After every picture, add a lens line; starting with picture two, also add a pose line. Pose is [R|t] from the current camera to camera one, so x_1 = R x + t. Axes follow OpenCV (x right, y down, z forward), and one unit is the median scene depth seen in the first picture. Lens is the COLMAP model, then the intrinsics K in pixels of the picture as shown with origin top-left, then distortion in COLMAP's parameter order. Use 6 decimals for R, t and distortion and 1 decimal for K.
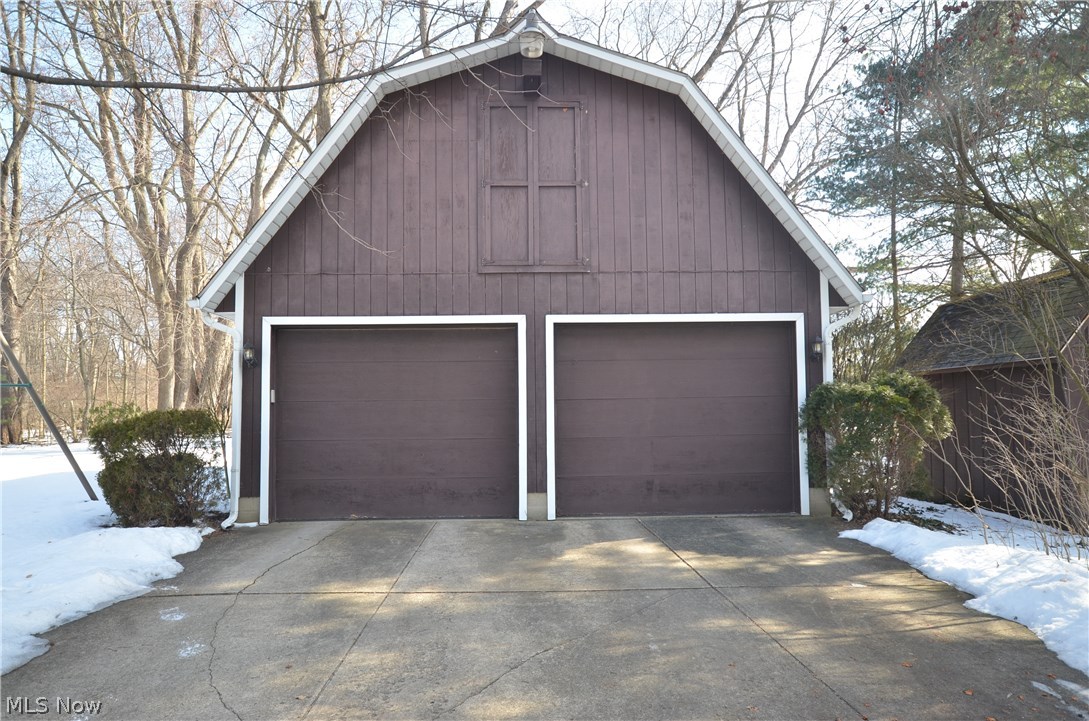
lens RADIAL K [[658.8, 0, 544.5], [0, 658.8, 360.5], [0, 0, 1]] dist [0.000131, 0.000018]
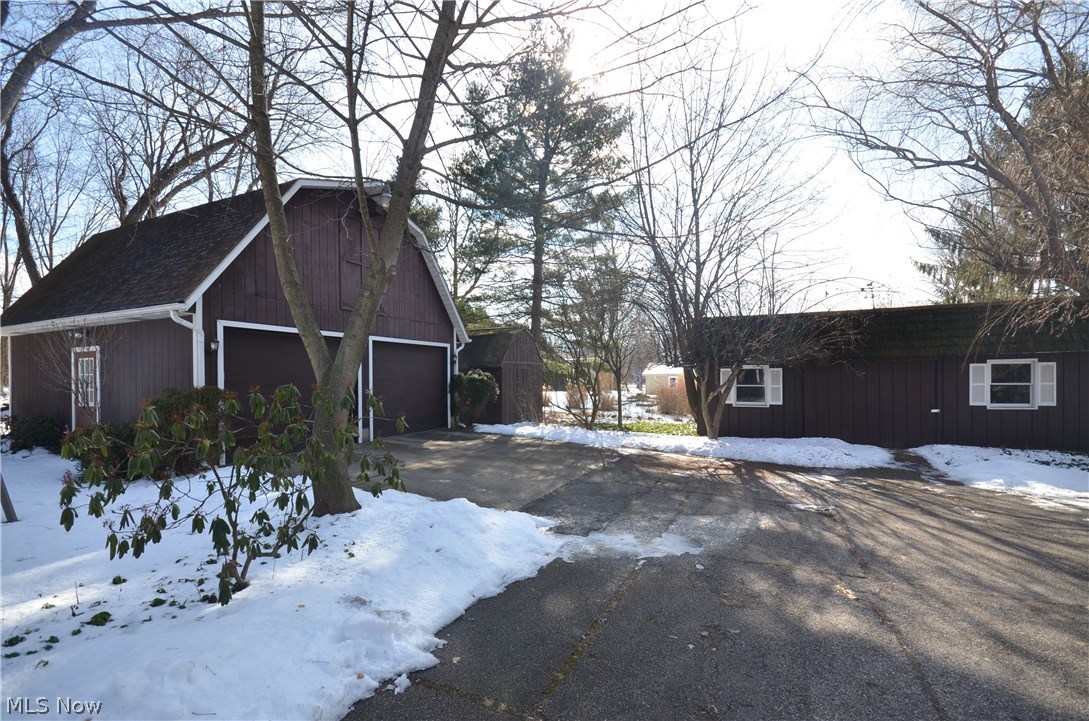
lens RADIAL K [[464.4, 0, 544.2], [0, 464.4, 378.9], [0, 0, 1]] dist [0.000032, -0.000001]
pose [[0.443500, 0.005149, 0.896259, -0.979601], [-0.045109, 0.998844, 0.016583, 0.011135], [-0.895138, -0.047784, 0.443220, -0.058156]]
